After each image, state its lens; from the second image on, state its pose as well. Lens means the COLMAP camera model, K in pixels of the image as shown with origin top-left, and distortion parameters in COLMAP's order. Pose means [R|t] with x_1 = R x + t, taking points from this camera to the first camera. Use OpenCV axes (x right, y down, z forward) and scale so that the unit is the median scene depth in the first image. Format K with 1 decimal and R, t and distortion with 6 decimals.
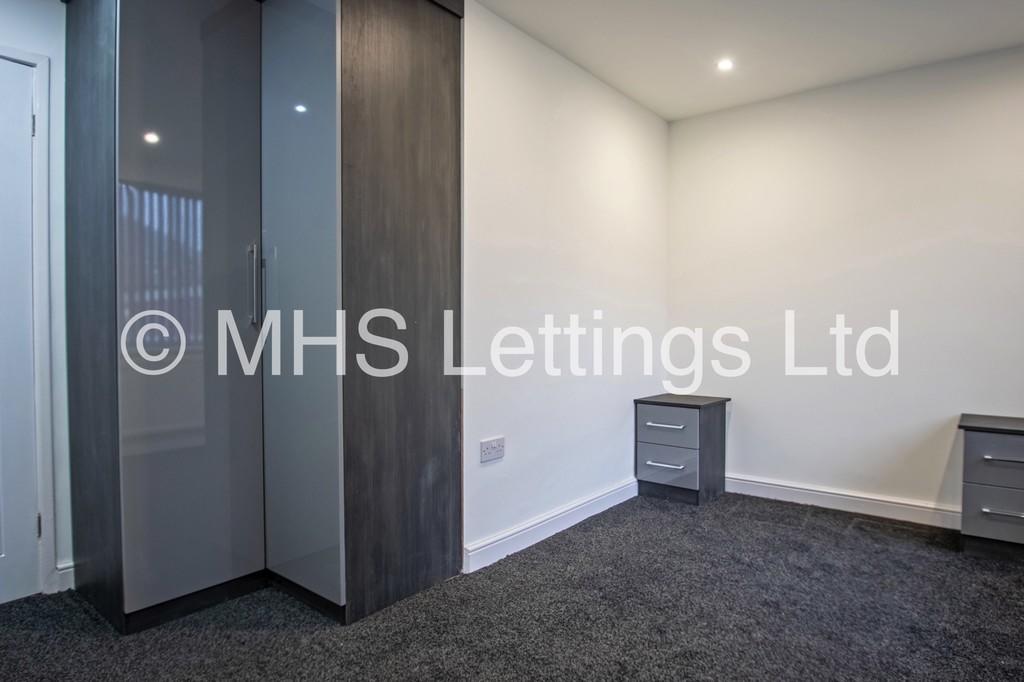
lens RADIAL K [[596.9, 0, 512.0], [0, 596.9, 341.0], [0, 0, 1]] dist [-0.004491, -0.002862]
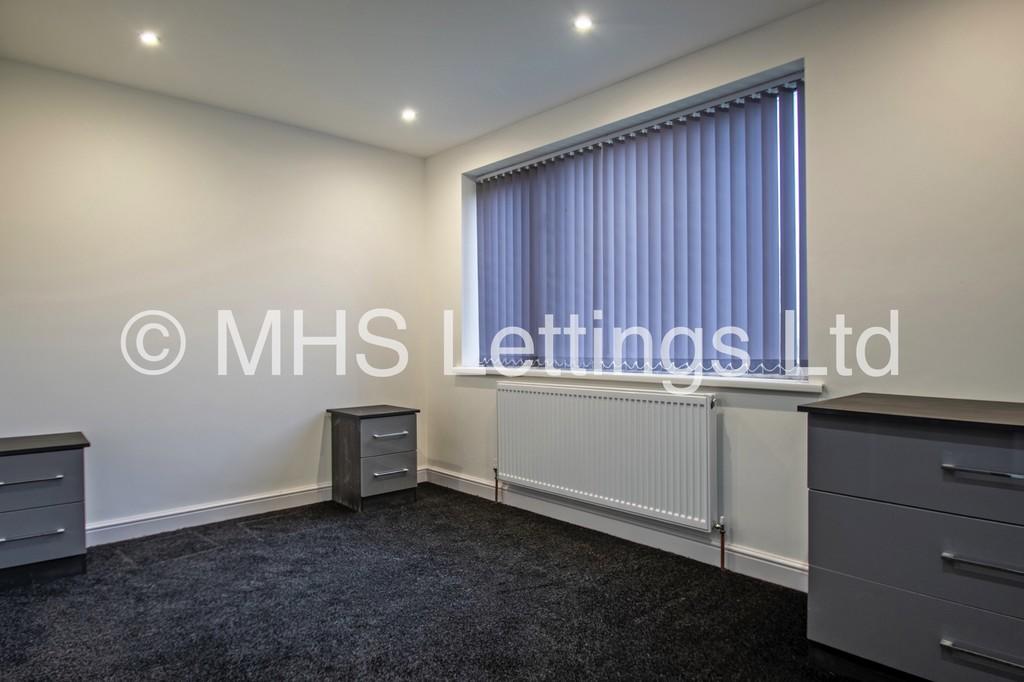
lens RADIAL K [[596.9, 0, 512.0], [0, 596.9, 341.0], [0, 0, 1]] dist [-0.004491, -0.002862]
pose [[0.149495, 0.002425, 0.988760, -0.444832], [0.024552, 0.999680, -0.006164, -0.008151], [-0.988458, 0.025197, 0.149387, 0.397593]]
